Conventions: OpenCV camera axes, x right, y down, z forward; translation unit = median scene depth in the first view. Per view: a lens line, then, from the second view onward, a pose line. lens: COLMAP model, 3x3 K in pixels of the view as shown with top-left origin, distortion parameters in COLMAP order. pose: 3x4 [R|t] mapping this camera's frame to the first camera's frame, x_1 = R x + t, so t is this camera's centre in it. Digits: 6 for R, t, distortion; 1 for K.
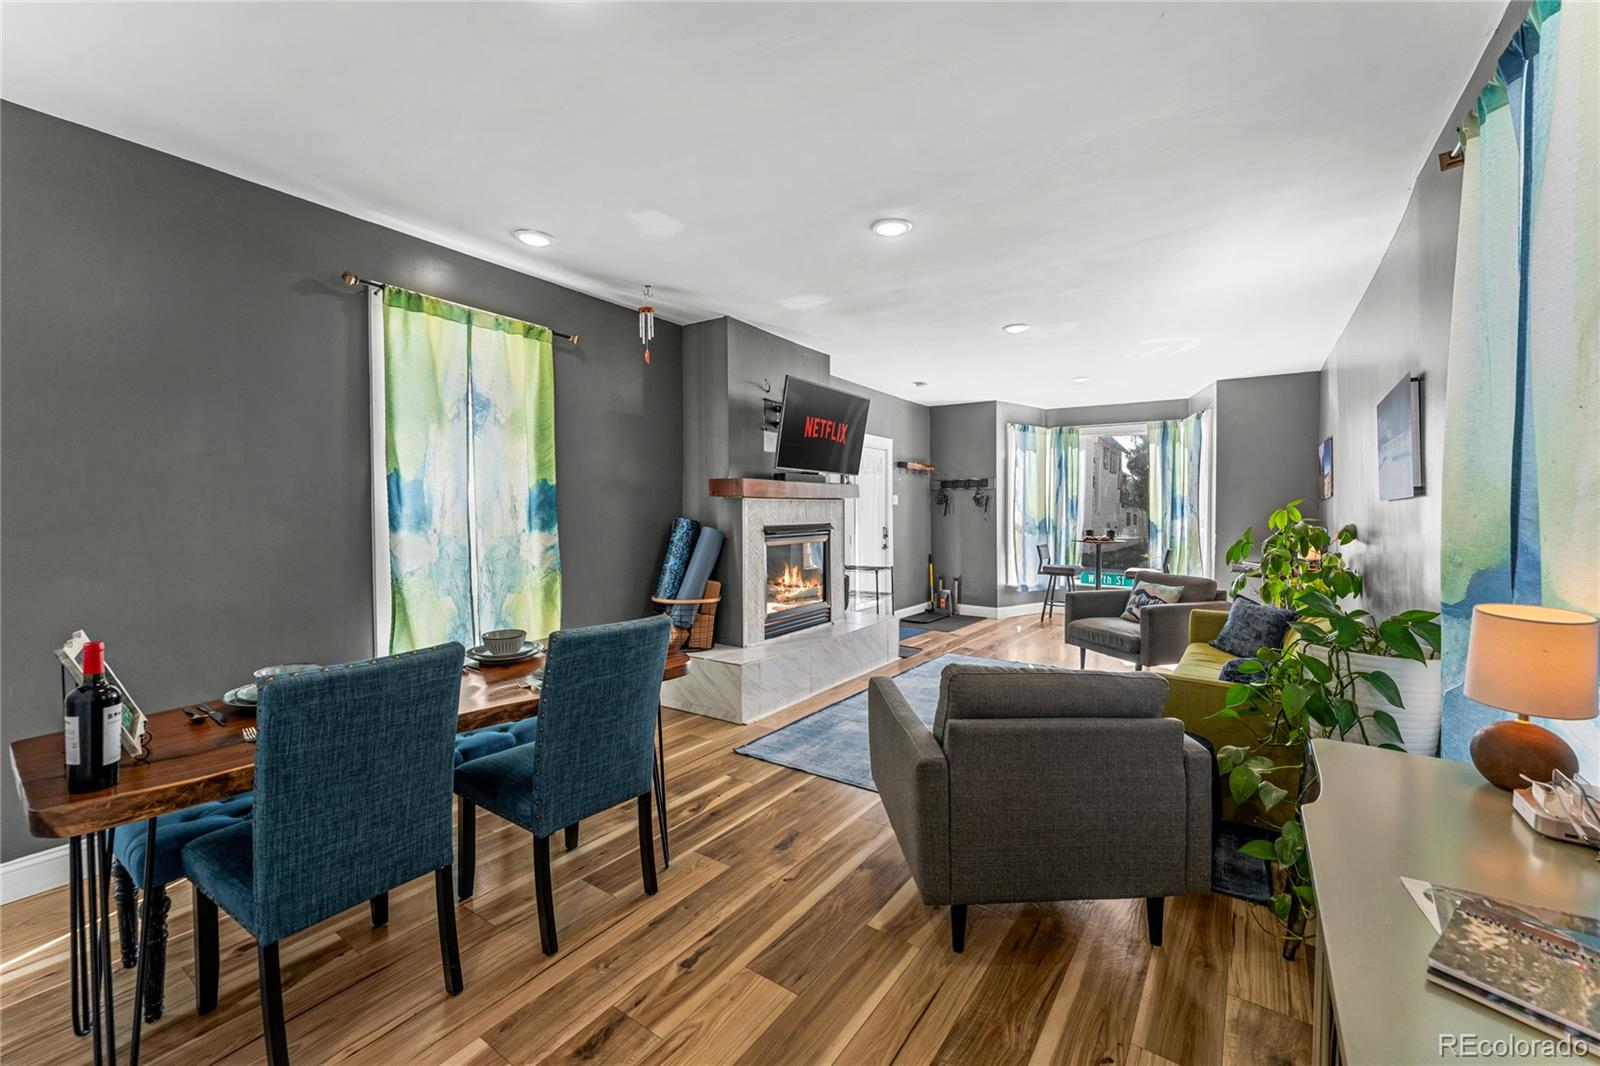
lens RADIAL K [[644.8, 0, 792.0], [0, 644.8, 507.6], [0, 0, 1]] dist [0.002205, 0.000510]
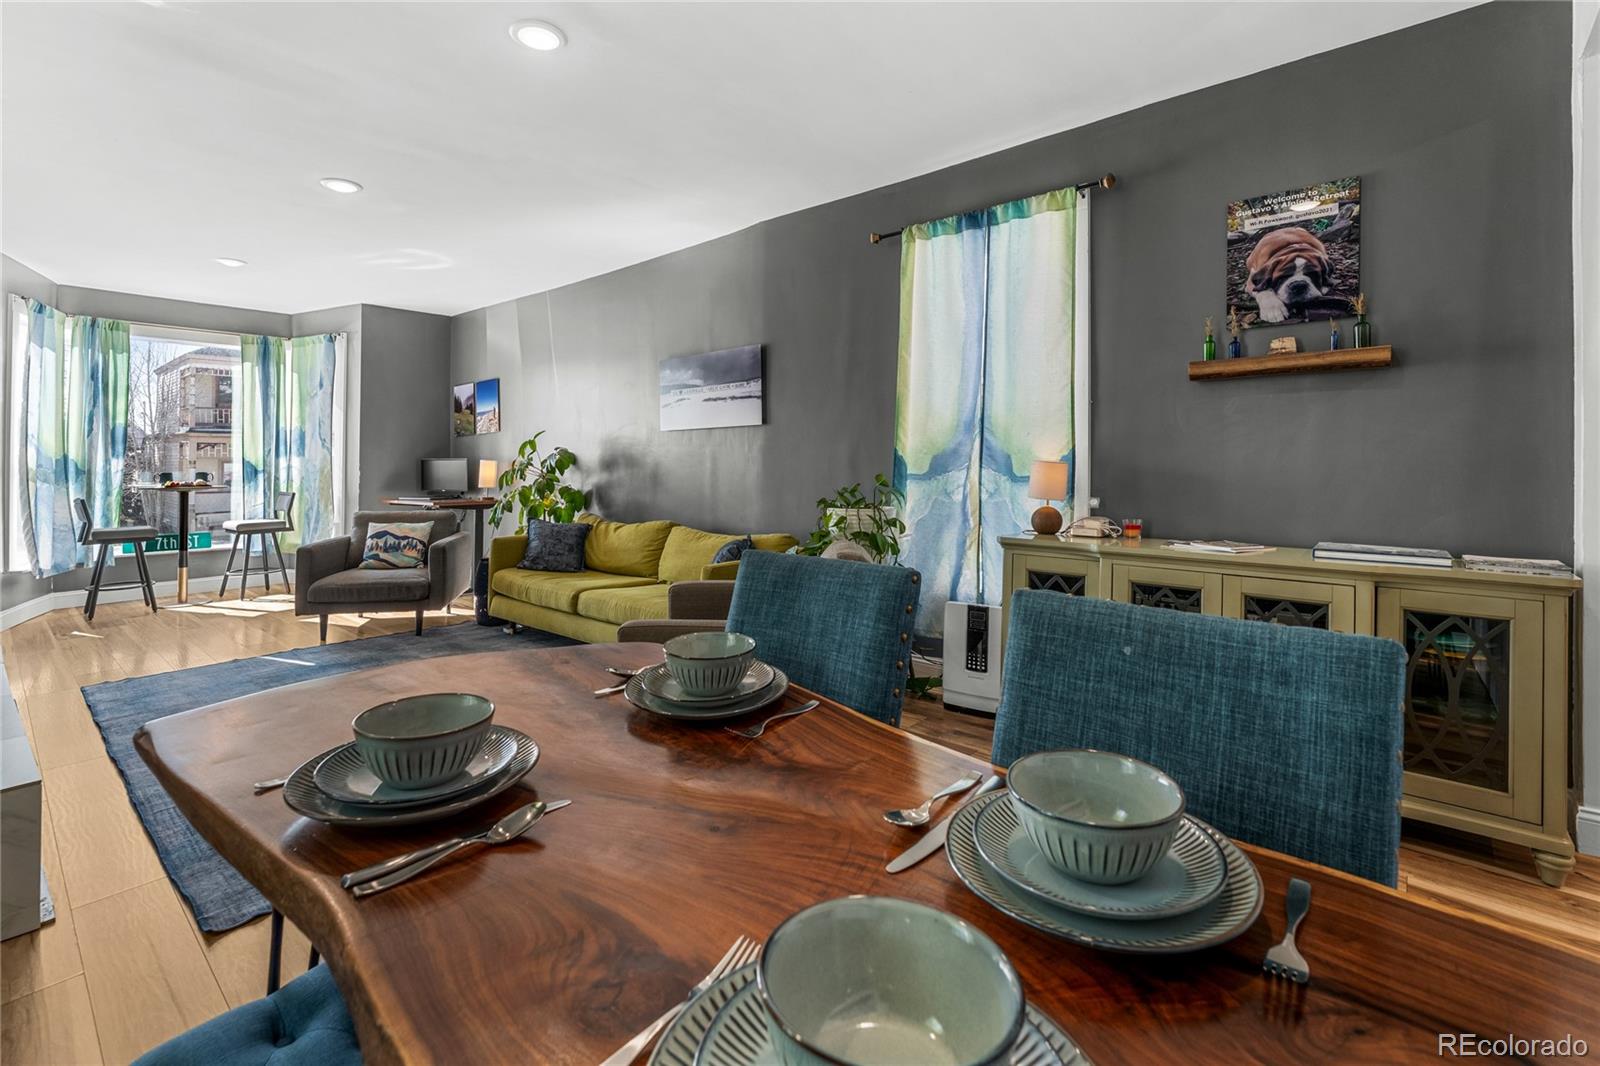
lens RADIAL K [[728.8, 0, 804.6], [0, 728.8, 444.7], [0, 0, 1]] dist [0.000543, 0.000513]
pose [[0.089542, 0.016168, 0.995852, -0.280101], [0.000638, 0.999867, -0.016291, 0.018047], [-0.995983, 0.002094, 0.089520, 0.242807]]
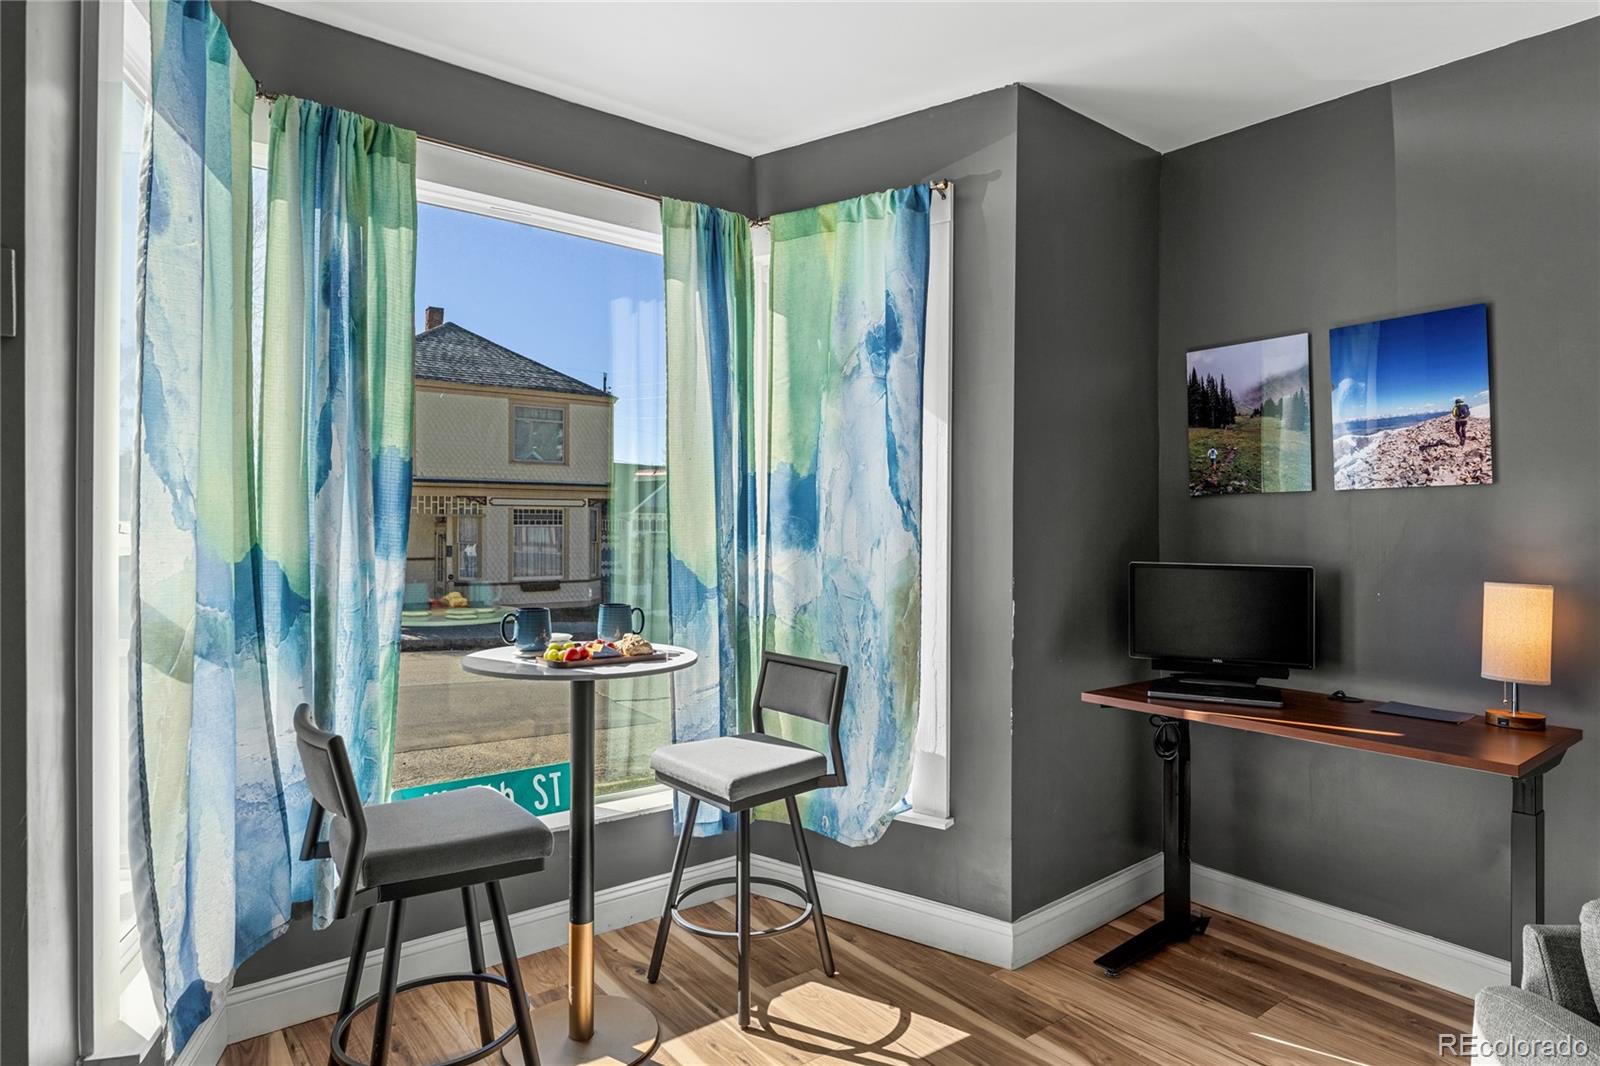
lens RADIAL K [[891.0, 0, 803.6], [0, 891.0, 523.6], [0, 0, 1]] dist [-0.007317, -0.002116]
pose [[0.272686, -0.007799, 0.962072, 0.206574], [-0.015260, 0.999806, 0.012430, 0.001060], [-0.961982, -0.018070, 0.272514, 0.862304]]
